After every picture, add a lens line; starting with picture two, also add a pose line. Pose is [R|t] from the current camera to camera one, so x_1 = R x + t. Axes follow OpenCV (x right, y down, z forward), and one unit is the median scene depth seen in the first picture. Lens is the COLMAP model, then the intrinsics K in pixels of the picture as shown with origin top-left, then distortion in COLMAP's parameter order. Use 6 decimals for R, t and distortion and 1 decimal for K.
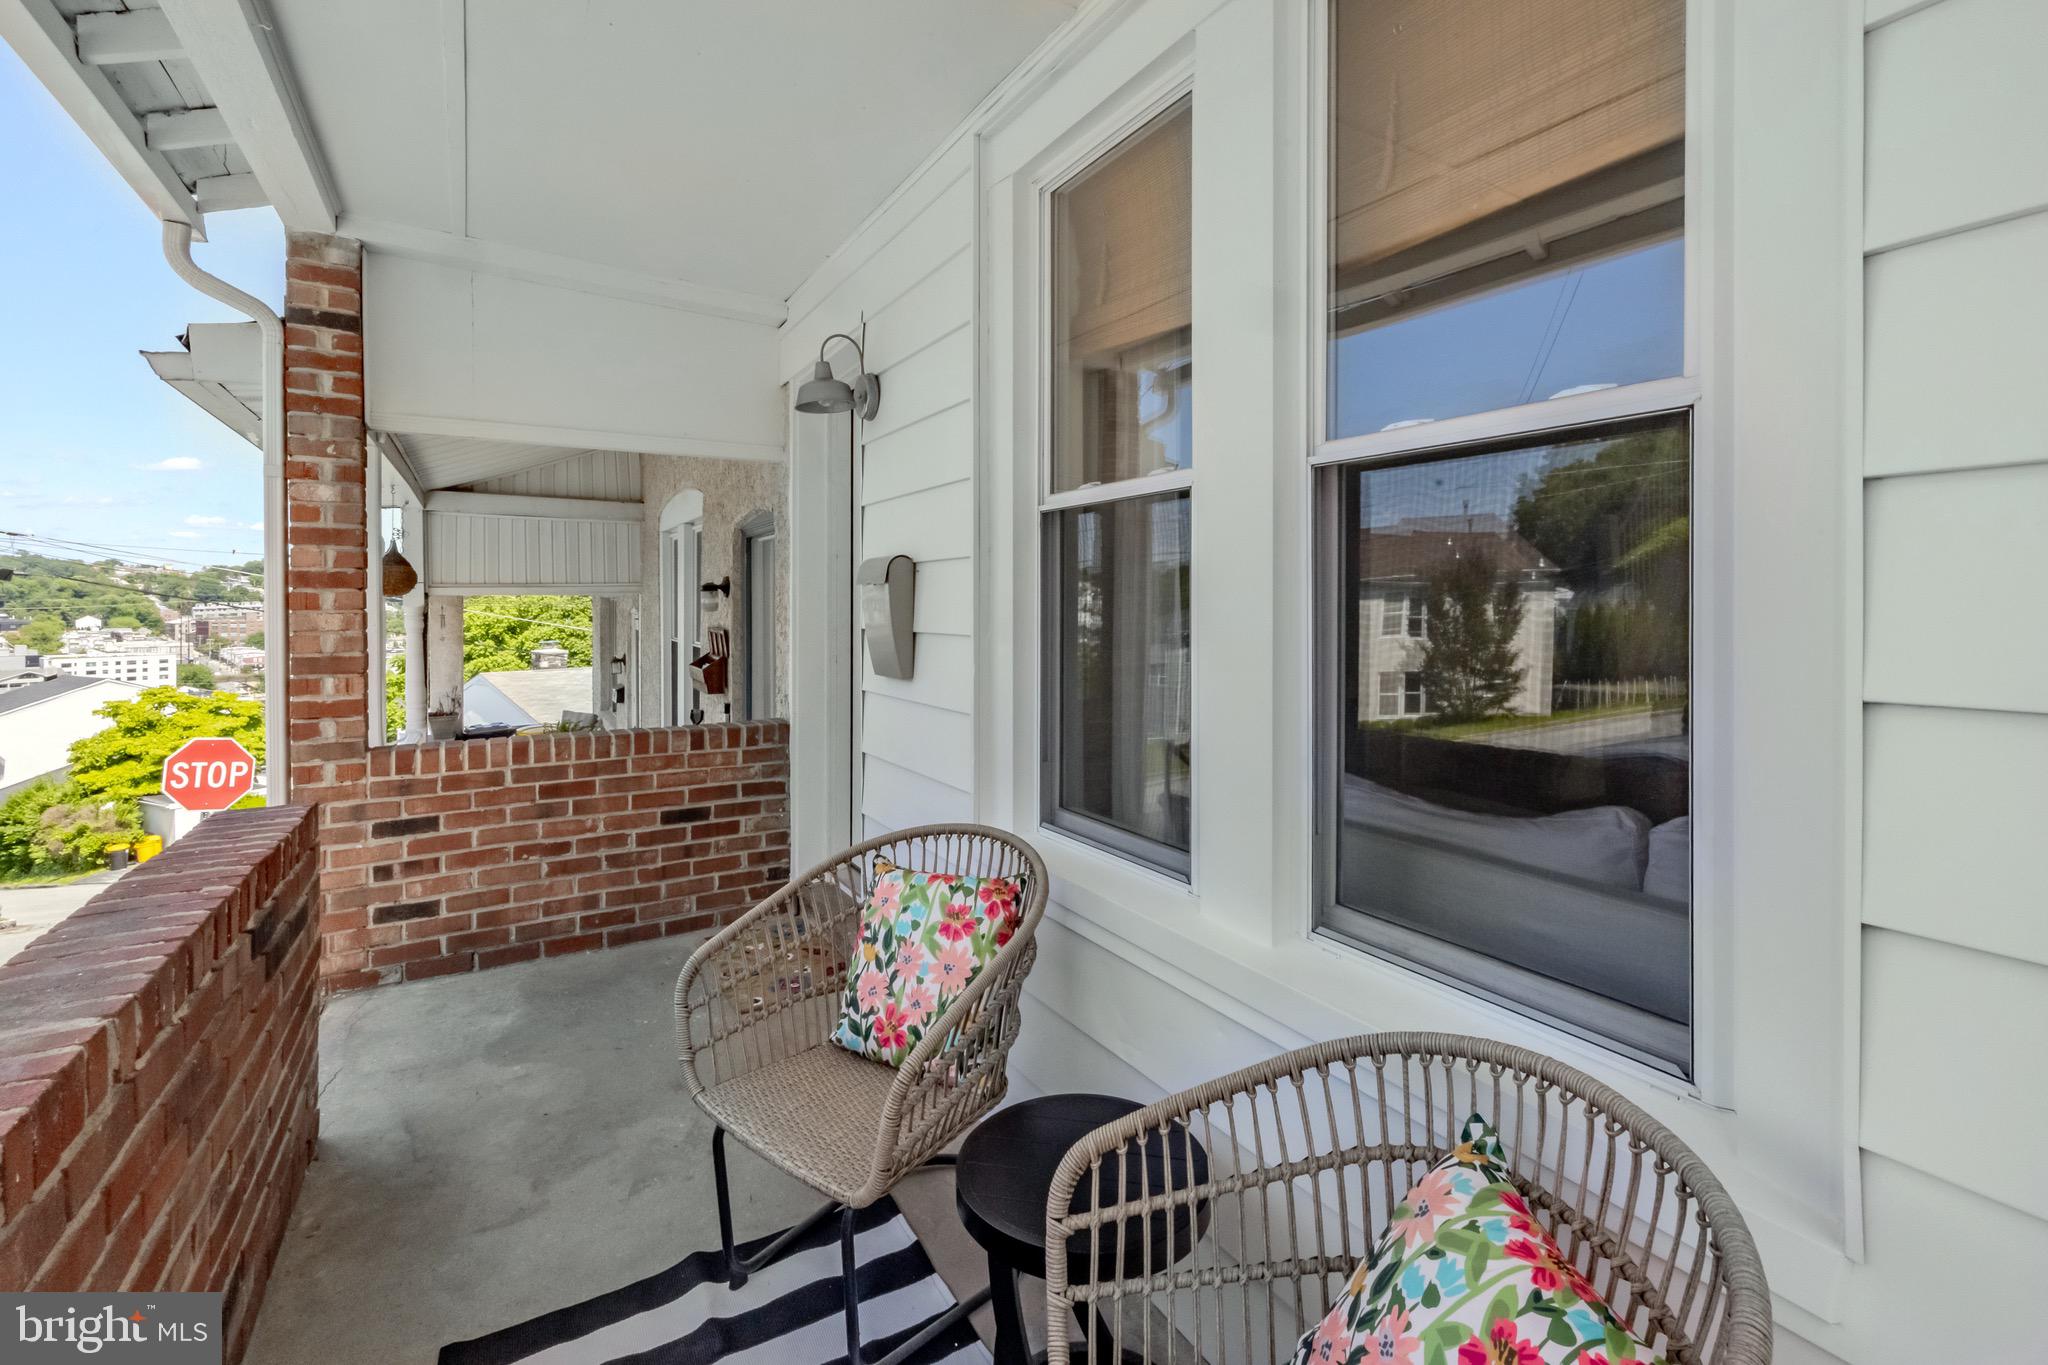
lens RADIAL K [[913.7, 0, 1032.1], [0, 913.7, 626.9], [0, 0, 1]] dist [0.002661, 0.000211]
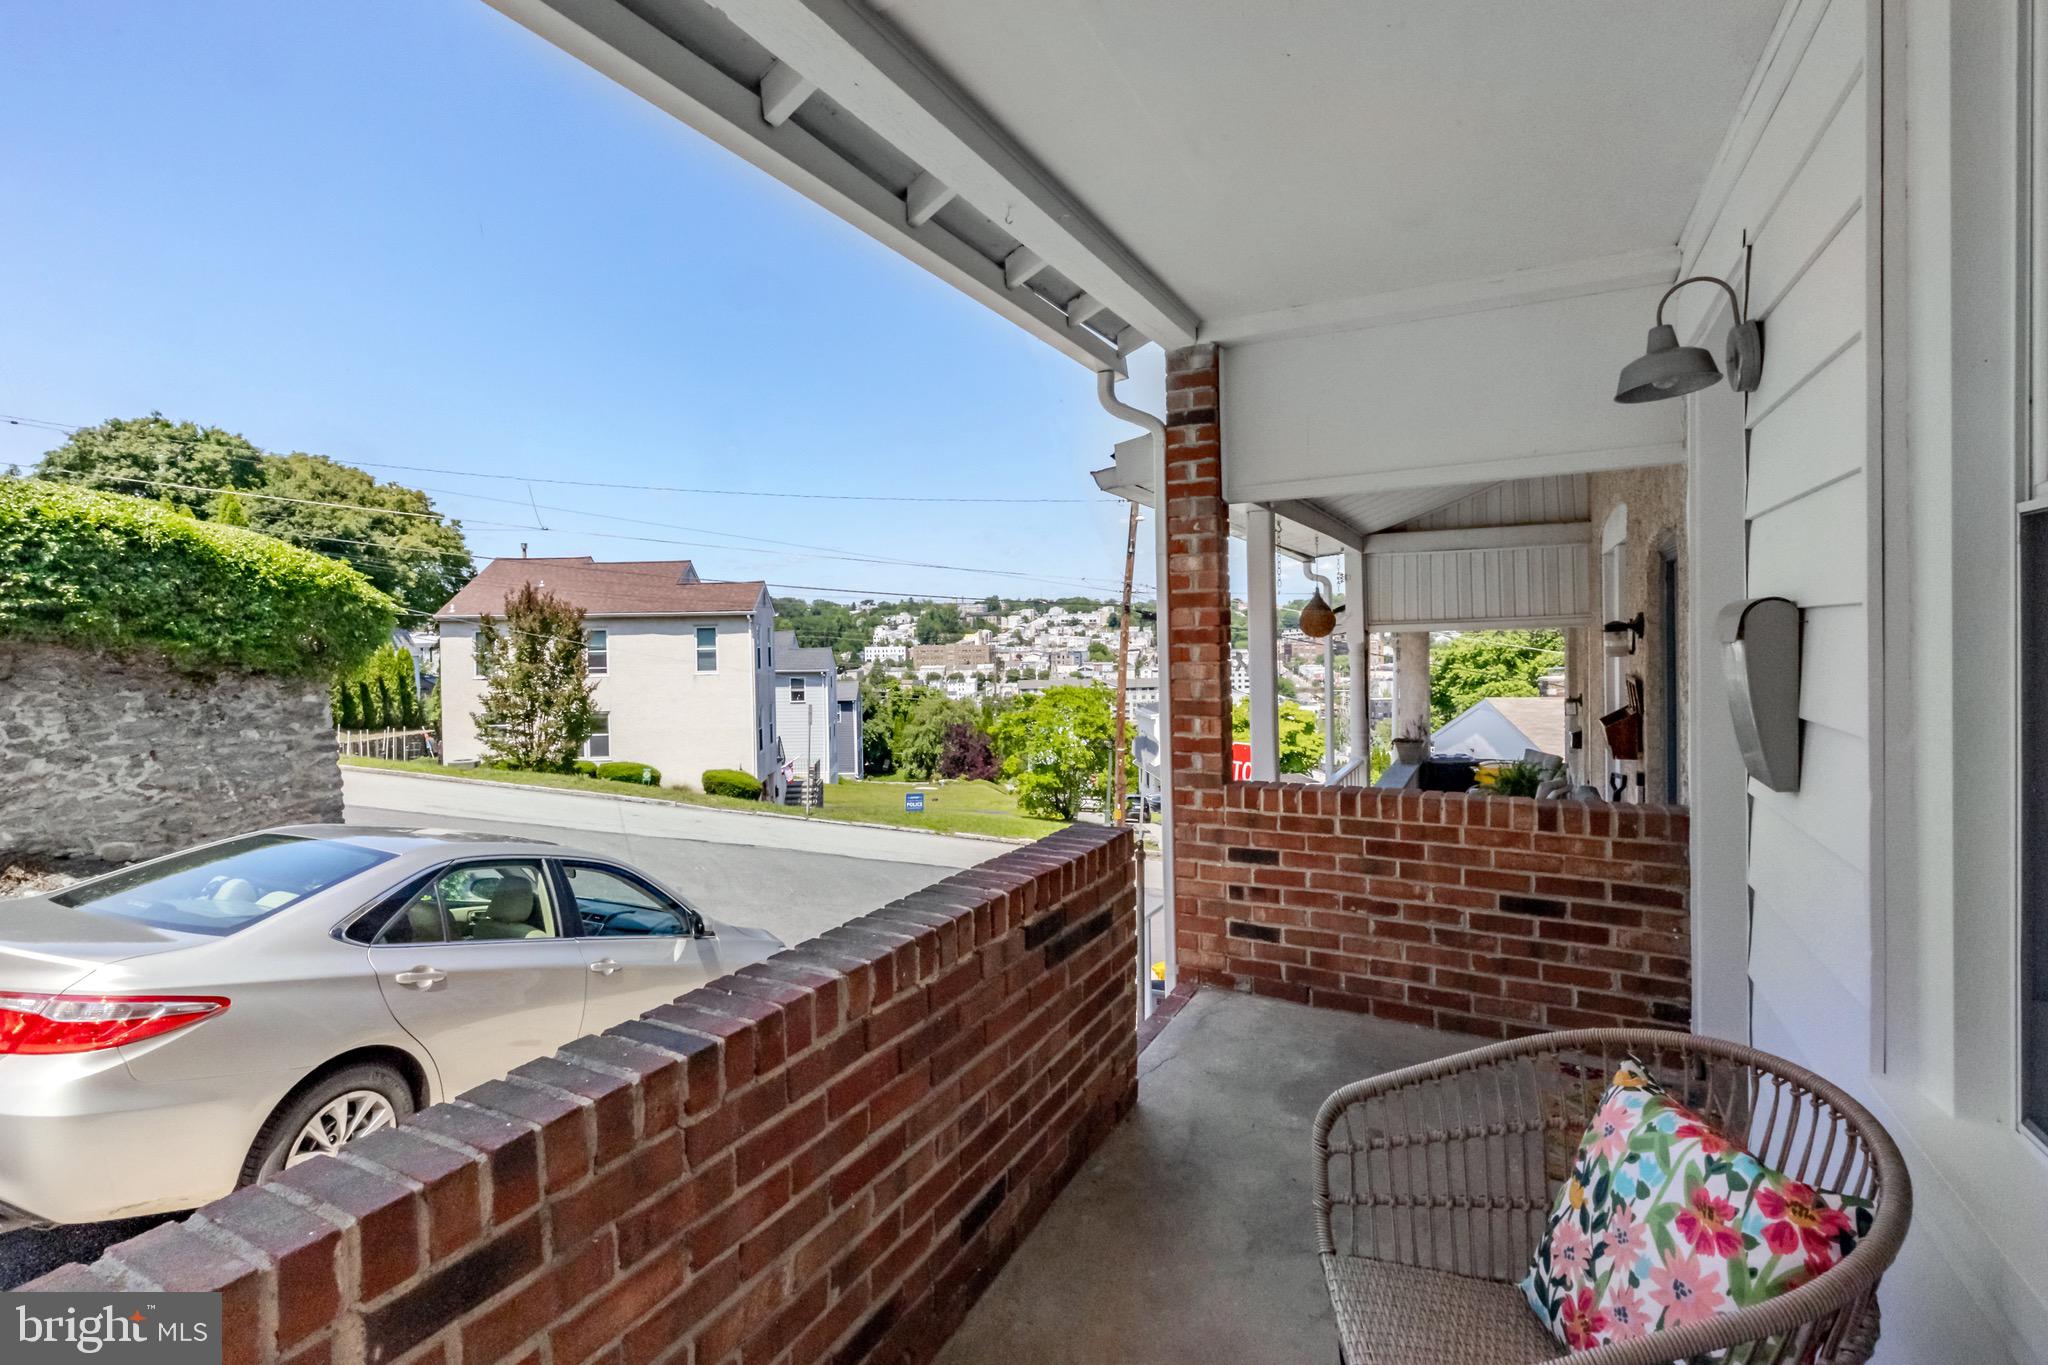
lens RADIAL K [[924.6, 0, 1022.5], [0, 924.6, 649.6], [0, 0, 1]] dist [-0.001602, 0.001011]
pose [[0.469517, 0.012892, -0.882829, 0.171508], [-0.002630, 0.999909, 0.013203, -0.045984], [0.882920, -0.003877, 0.469508, 0.221080]]
